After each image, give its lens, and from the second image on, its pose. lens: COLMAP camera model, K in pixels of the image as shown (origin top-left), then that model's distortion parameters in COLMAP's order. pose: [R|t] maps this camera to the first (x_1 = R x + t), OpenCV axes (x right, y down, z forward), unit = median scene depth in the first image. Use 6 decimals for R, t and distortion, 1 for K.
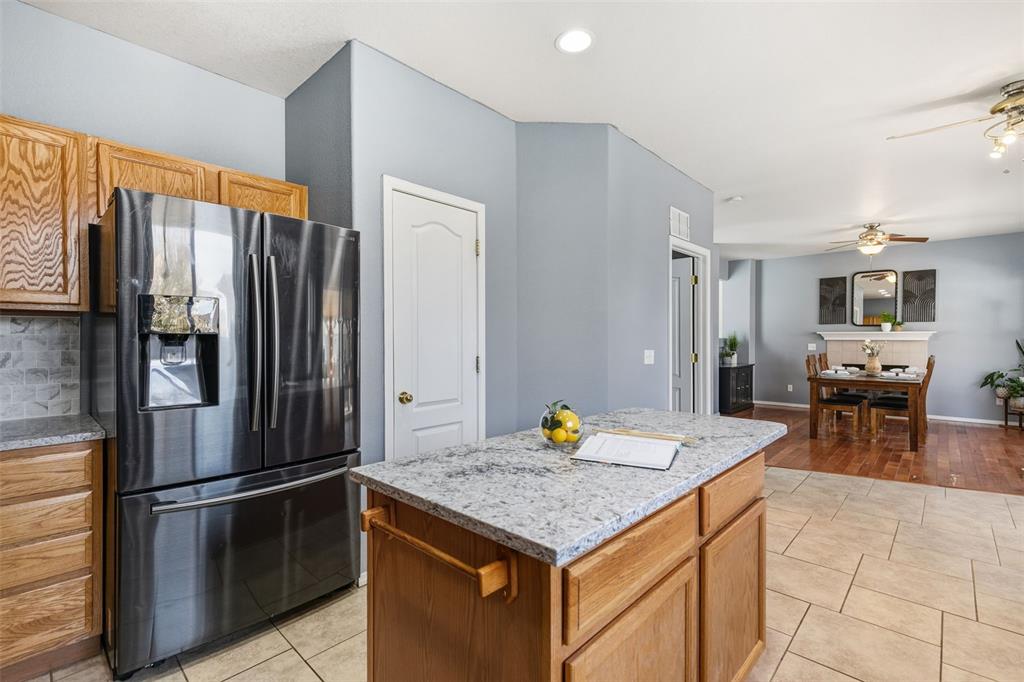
lens RADIAL K [[459.2, 0, 516.0], [0, 459.2, 342.1], [0, 0, 1]] dist [0.005221, 0.000962]
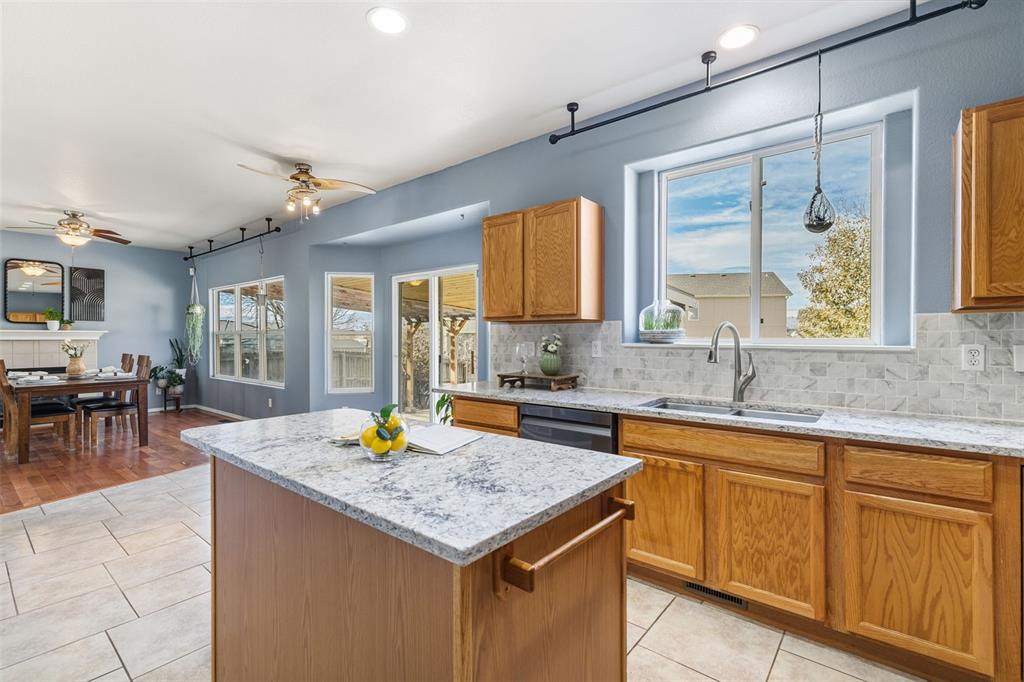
lens RADIAL K [[459.2, 0, 512.1], [0, 459.2, 340.1], [0, 0, 1]] dist [0.005221, 0.000962]
pose [[-0.055714, -0.006293, 0.998427, -0.173958], [0.009195, 0.999934, 0.006816, -0.001201], [-0.998404, 0.009560, -0.055653, 0.172326]]
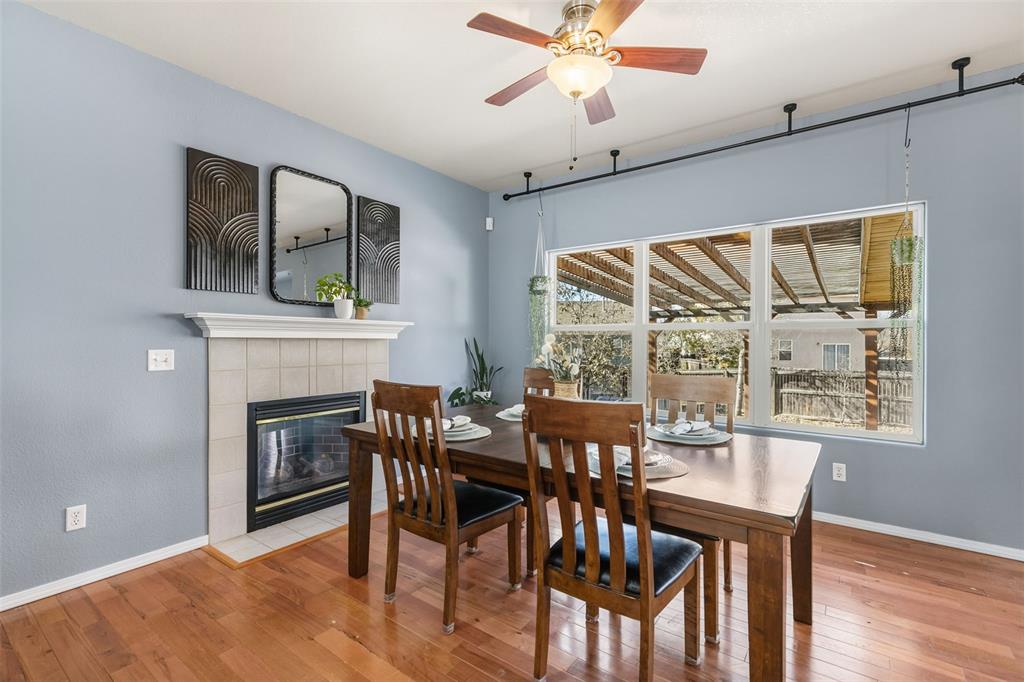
lens RADIAL K [[459.2, 0, 517.3], [0, 459.2, 338.0], [0, 0, 1]] dist [0.005221, 0.000962]
pose [[-0.141768, 0.003798, 0.989893, 0.388591], [0.006763, 0.999973, -0.002869, -0.002354], [-0.989877, 0.006288, -0.141790, 1.026224]]
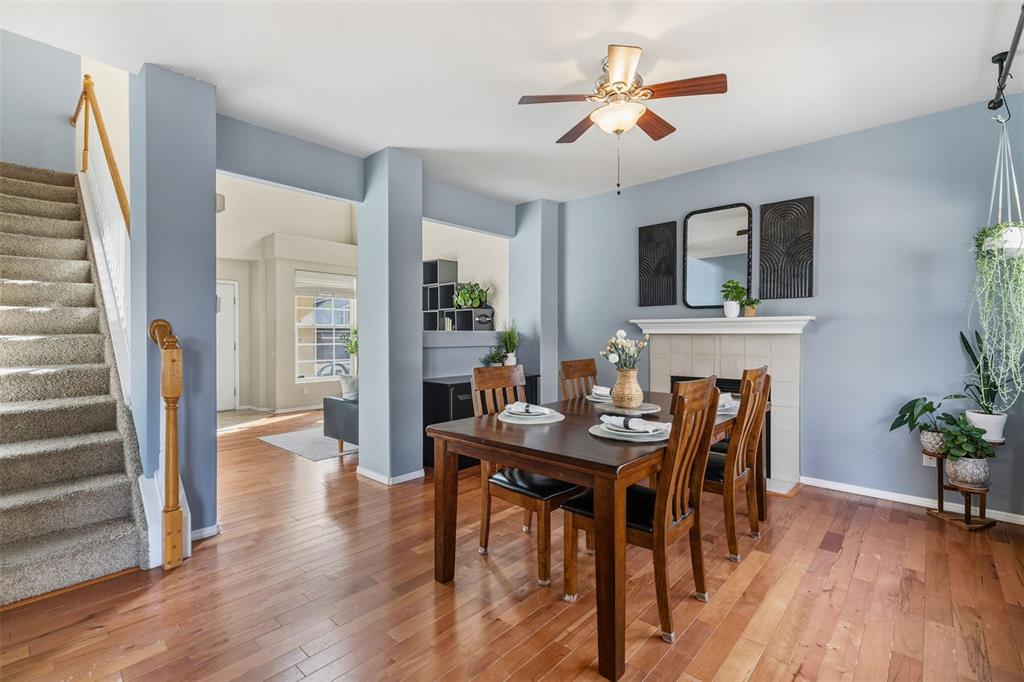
lens RADIAL K [[459.2, 0, 510.1], [0, 459.2, 340.3], [0, 0, 1]] dist [0.005221, 0.000962]
pose [[0.999731, 0.000077, 0.023177, 0.607724], [-0.000144, 0.999996, 0.002876, 0.002364], [-0.023176, -0.002879, 0.999727, 0.536157]]
